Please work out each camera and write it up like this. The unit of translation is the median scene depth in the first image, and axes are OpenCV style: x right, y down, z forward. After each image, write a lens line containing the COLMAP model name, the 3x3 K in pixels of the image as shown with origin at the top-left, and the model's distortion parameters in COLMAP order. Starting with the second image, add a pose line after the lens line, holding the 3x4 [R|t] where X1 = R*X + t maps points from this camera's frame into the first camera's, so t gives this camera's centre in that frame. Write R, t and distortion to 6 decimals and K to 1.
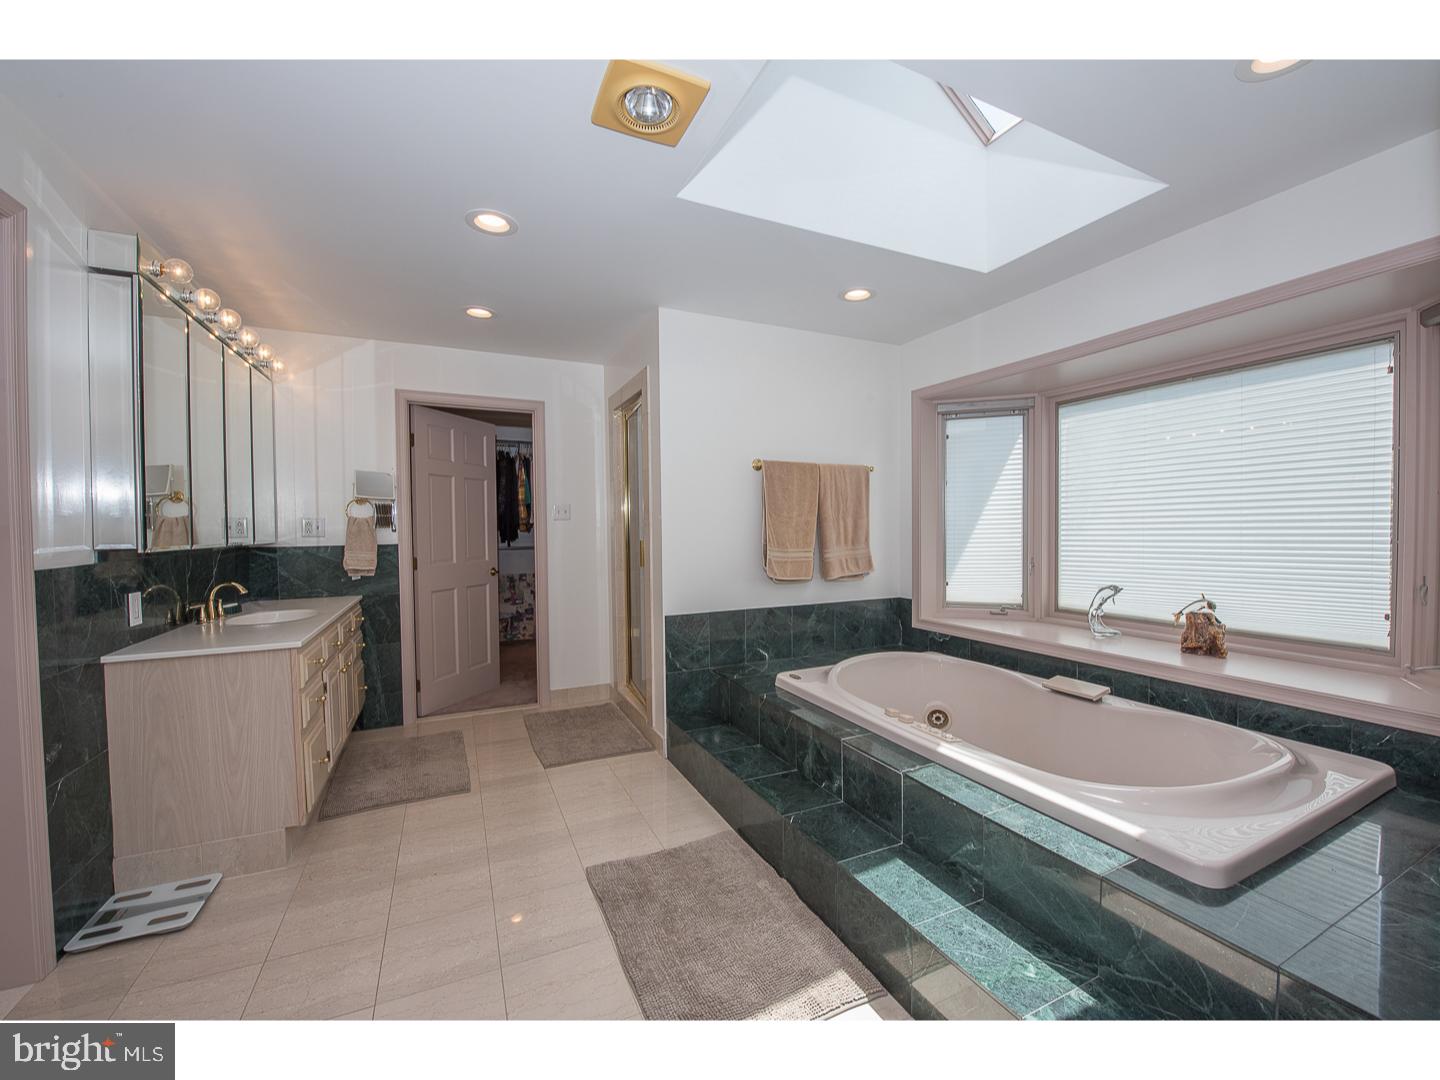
lens RADIAL K [[570.7, 0, 720.0], [0, 570.7, 540.0], [0, 0, 1]] dist [-0.001395, -0.009778]
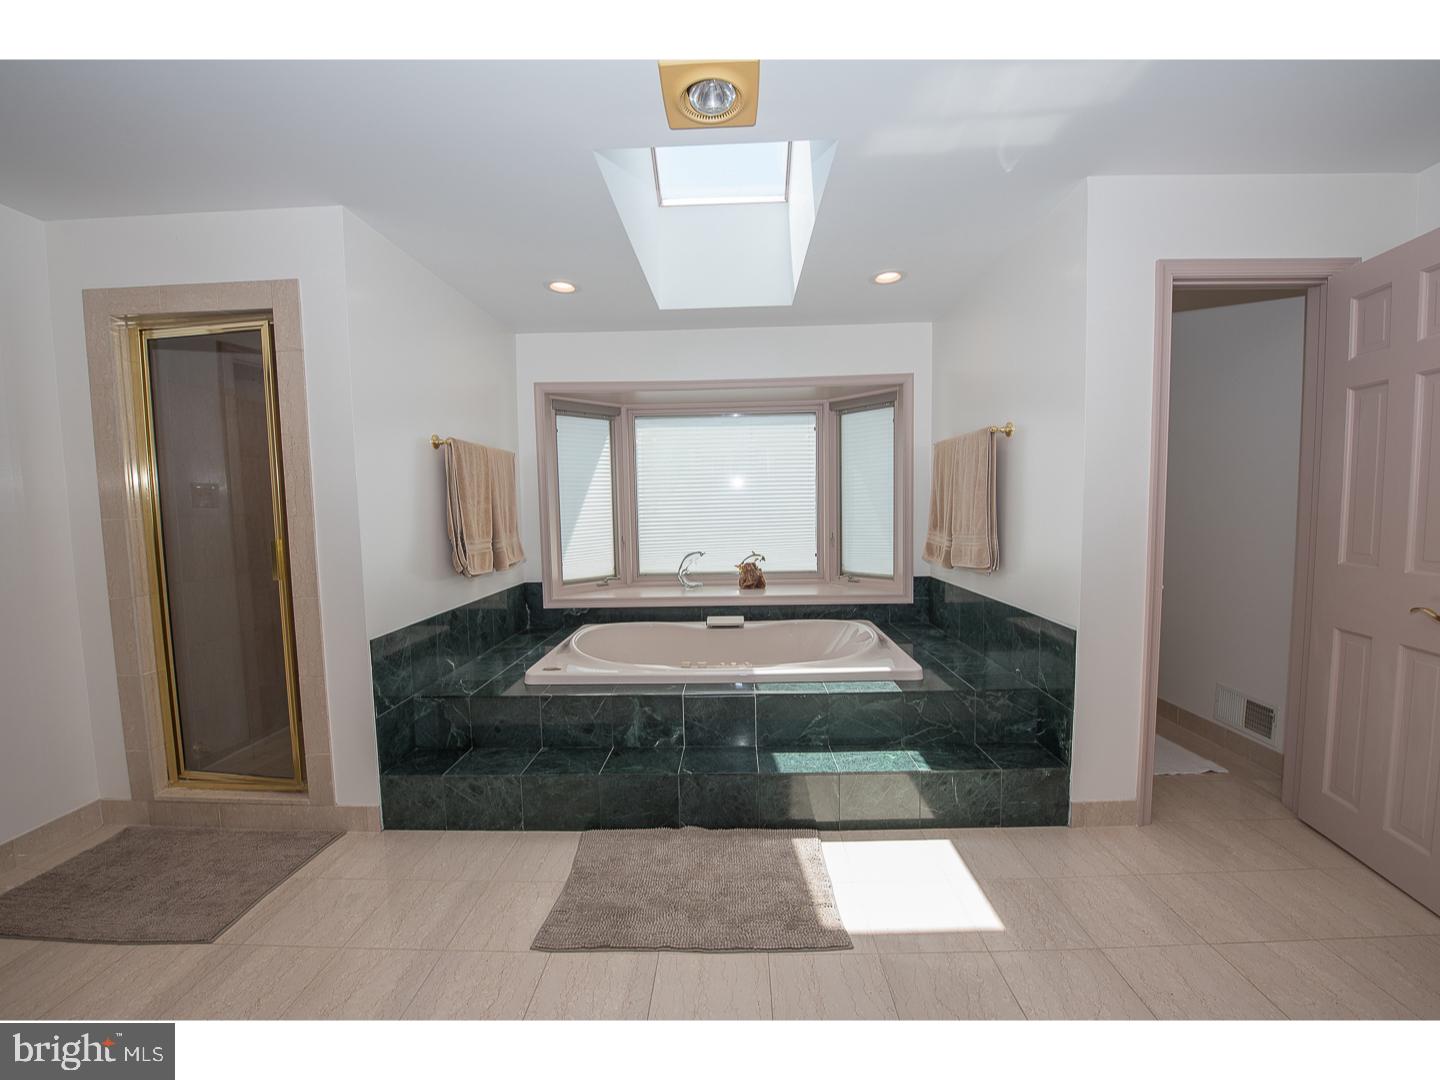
lens RADIAL K [[570.7, 0, 720.0], [0, 570.7, 540.0], [0, 0, 1]] dist [-0.001395, -0.009778]
pose [[0.454783, -0.056694, 0.888796, -0.627321], [0.033431, 0.998355, 0.046577, -0.017185], [-0.889975, 0.008531, 0.455930, 0.315762]]
